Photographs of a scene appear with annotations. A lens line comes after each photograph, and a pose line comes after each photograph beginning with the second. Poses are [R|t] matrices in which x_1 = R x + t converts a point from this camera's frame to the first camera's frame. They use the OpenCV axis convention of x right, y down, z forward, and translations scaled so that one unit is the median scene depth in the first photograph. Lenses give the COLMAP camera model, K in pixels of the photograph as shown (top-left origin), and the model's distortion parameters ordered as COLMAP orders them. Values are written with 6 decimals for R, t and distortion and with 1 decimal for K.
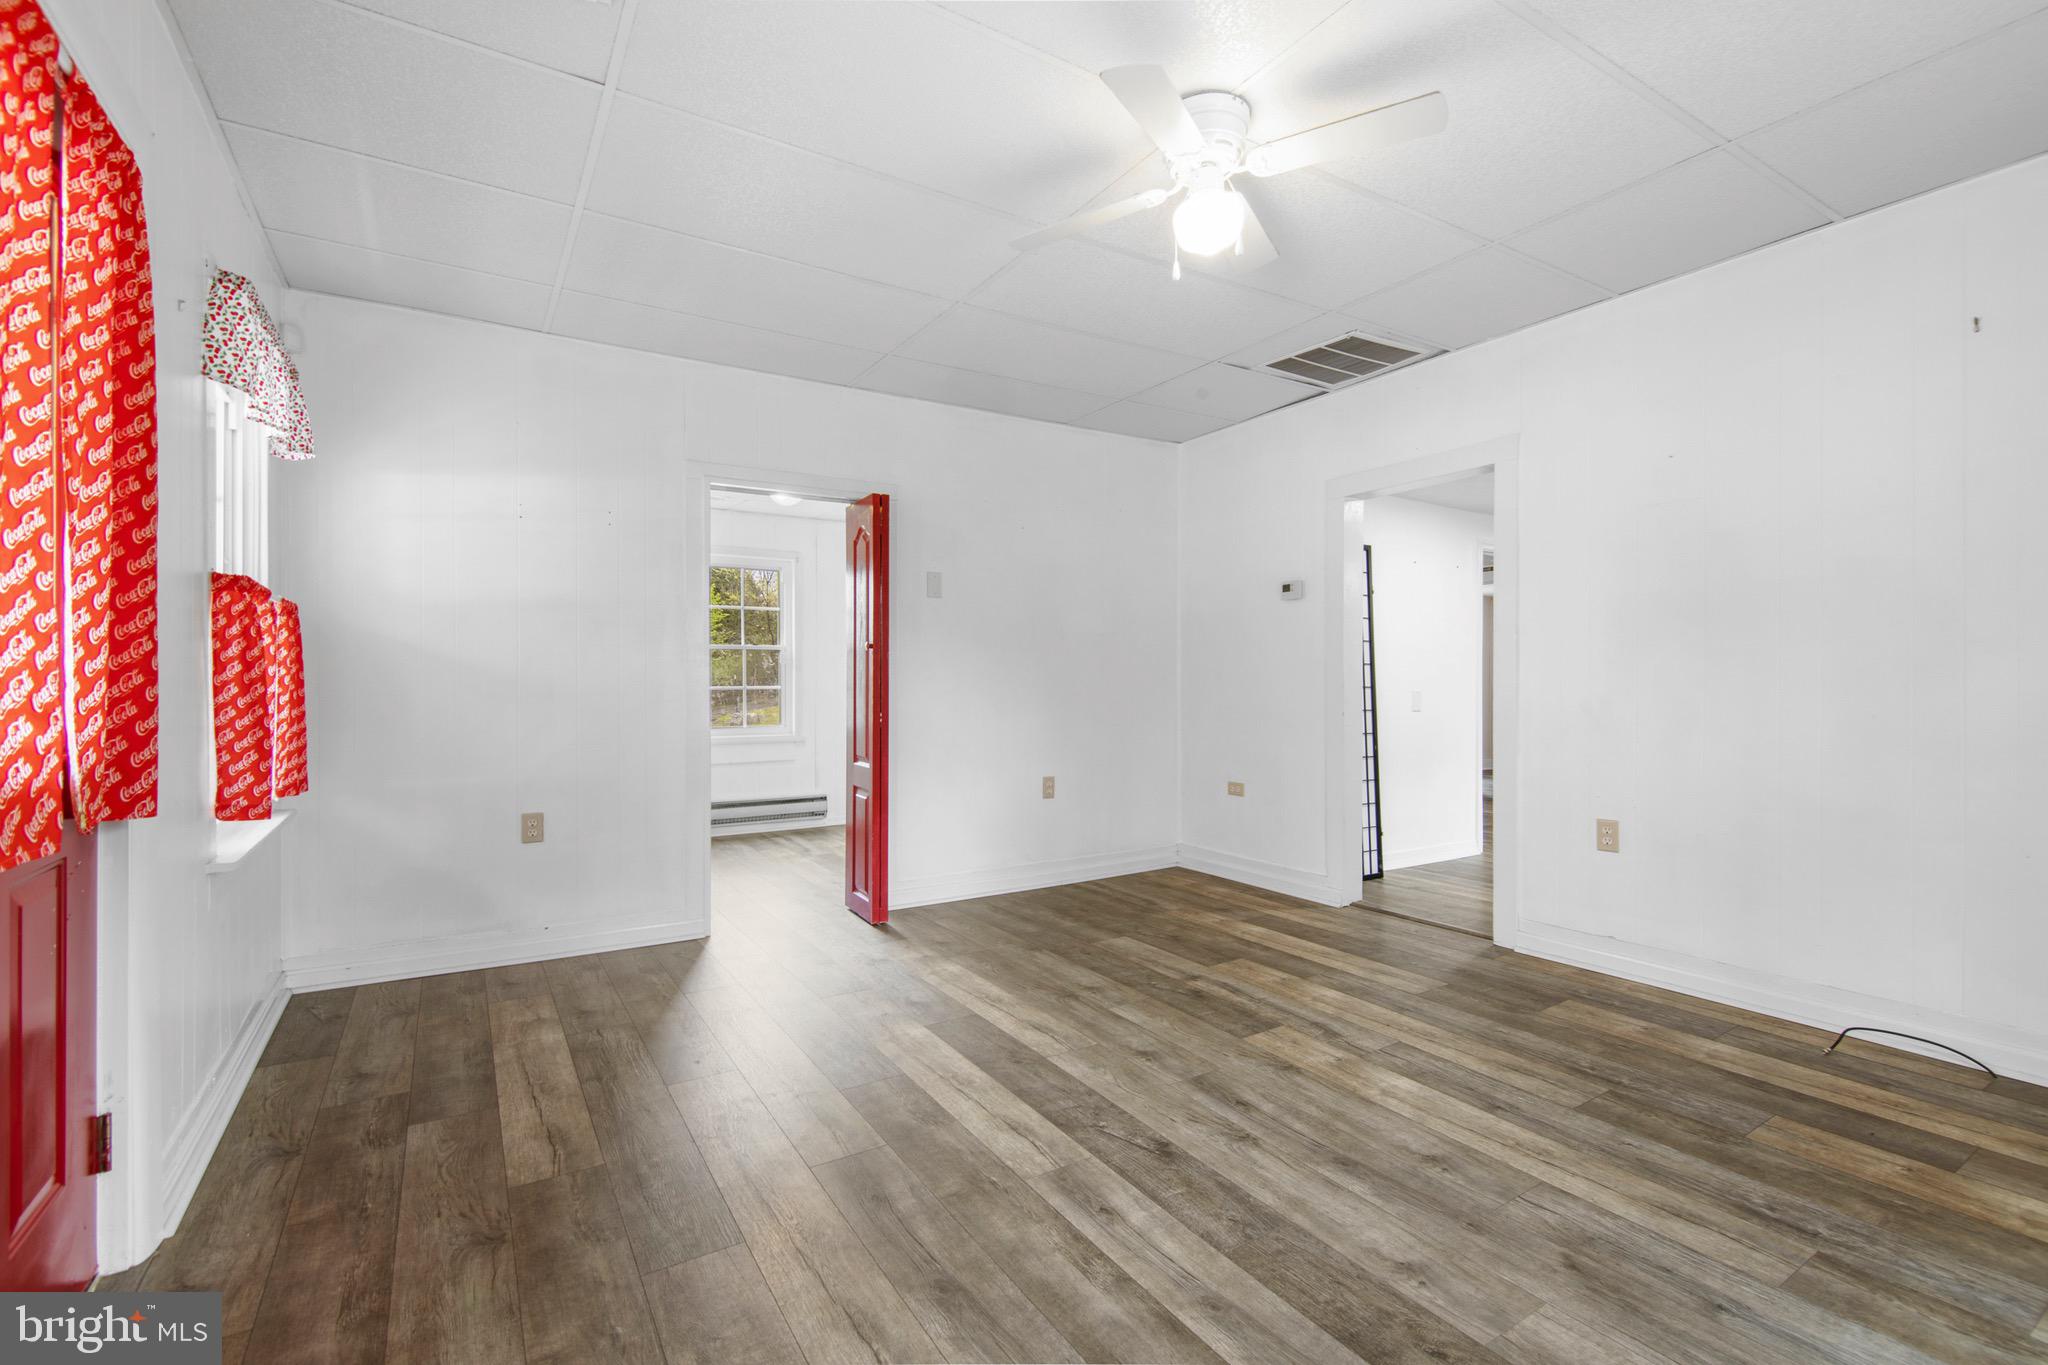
lens RADIAL K [[913.1, 0, 1018.1], [0, 913.1, 650.5], [0, 0, 1]] dist [0.015360, -0.008108]
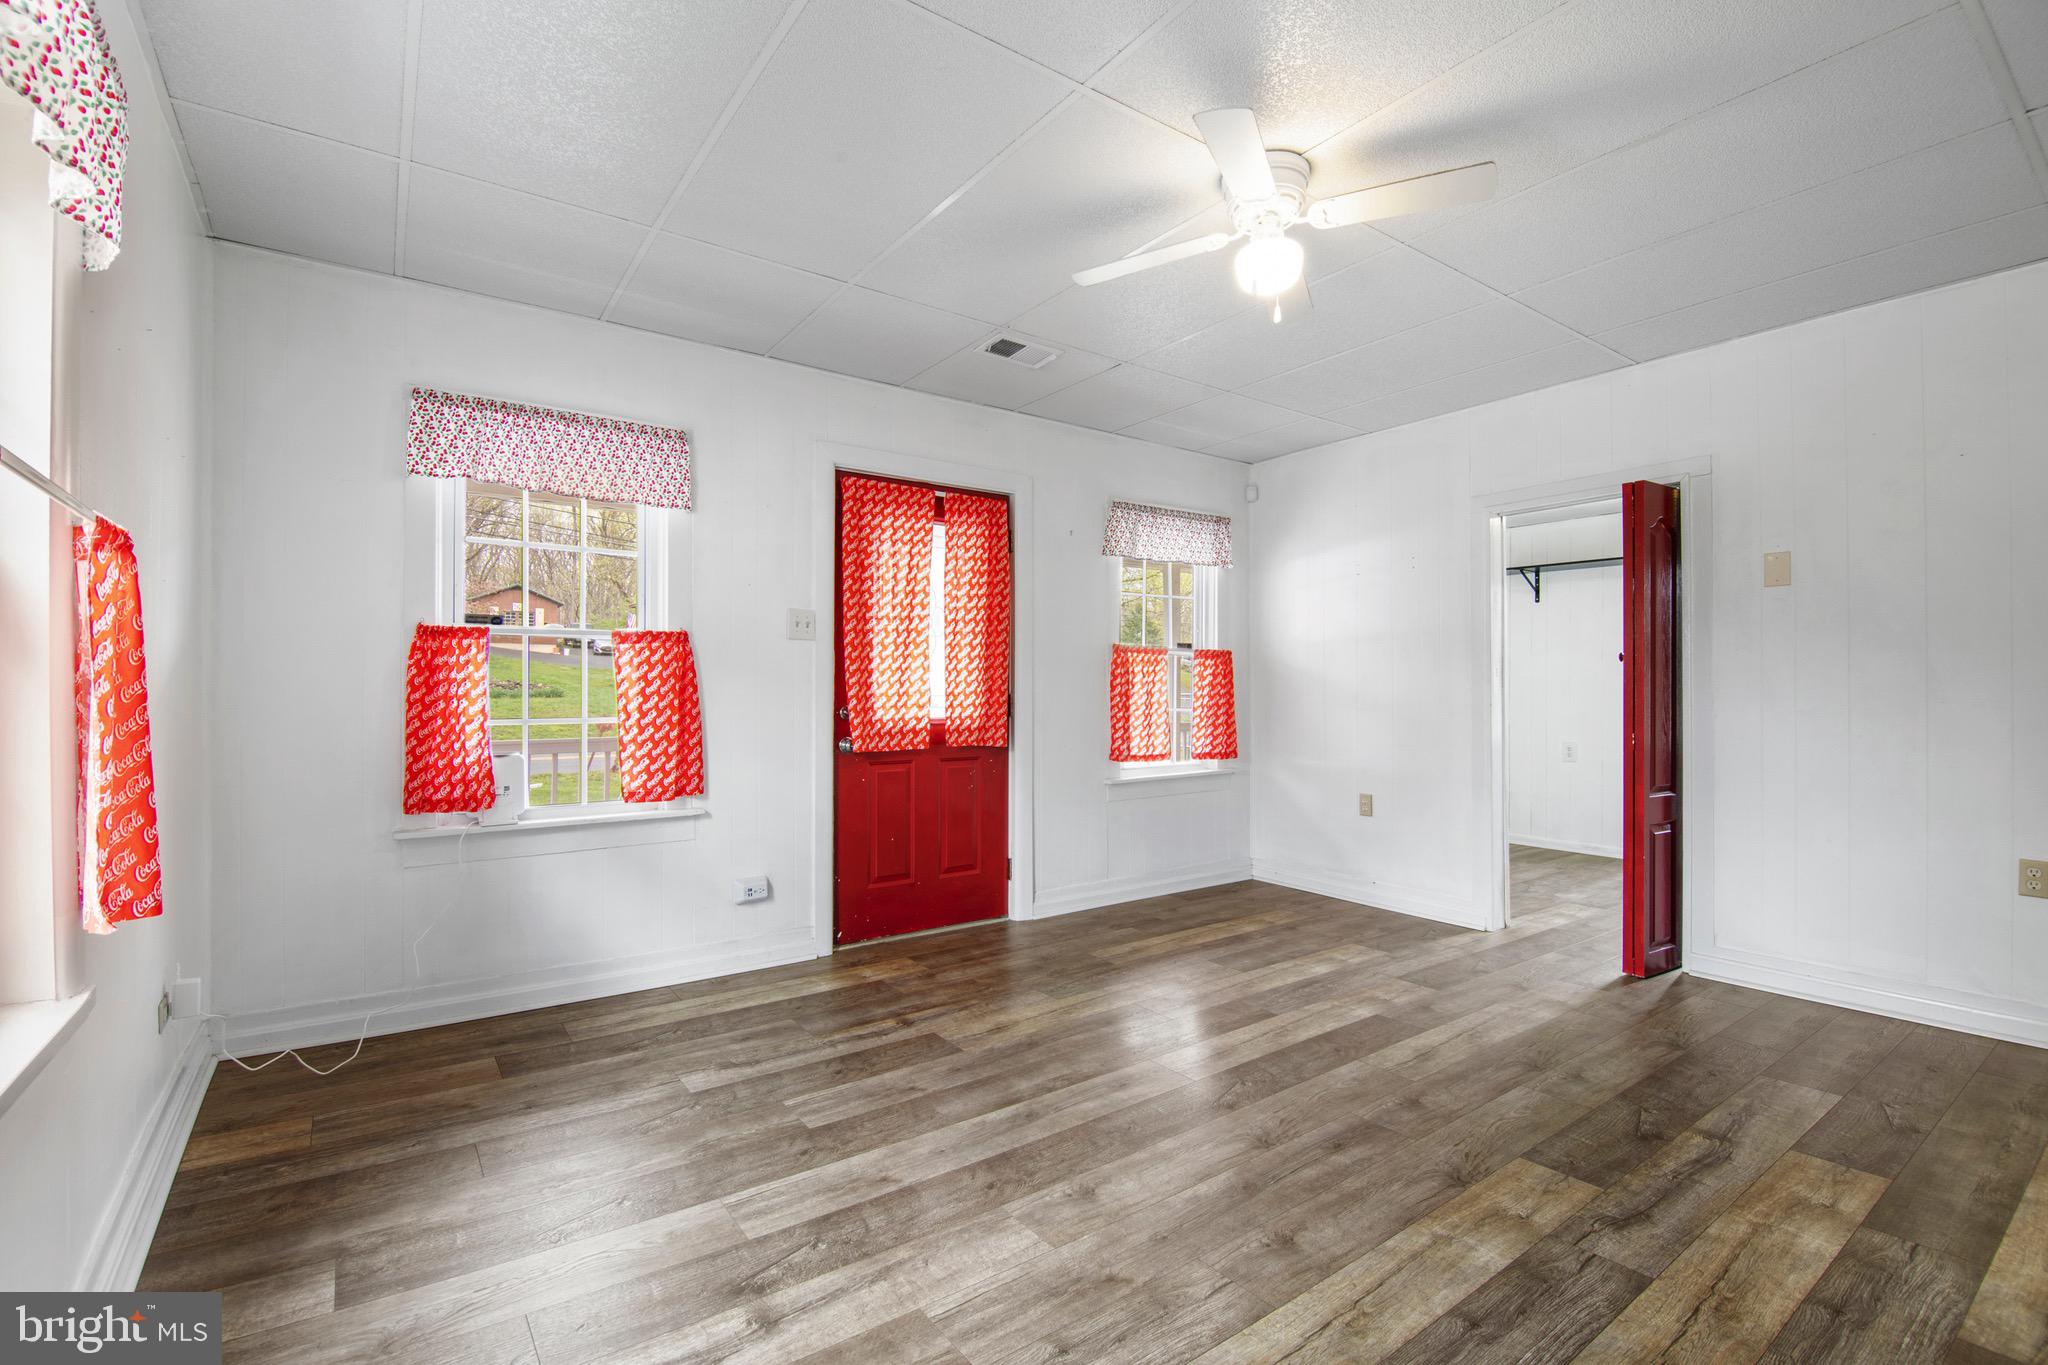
lens RADIAL K [[929.0, 0, 1024.0], [0, 929.0, 682.5], [0, 0, 1]] dist [-0.036928, -0.000385]
pose [[0.063788, -0.003793, -0.997956, 1.035933], [0.025133, 0.999682, -0.002193, 0.003446], [0.997647, -0.024942, 0.063863, 0.547881]]
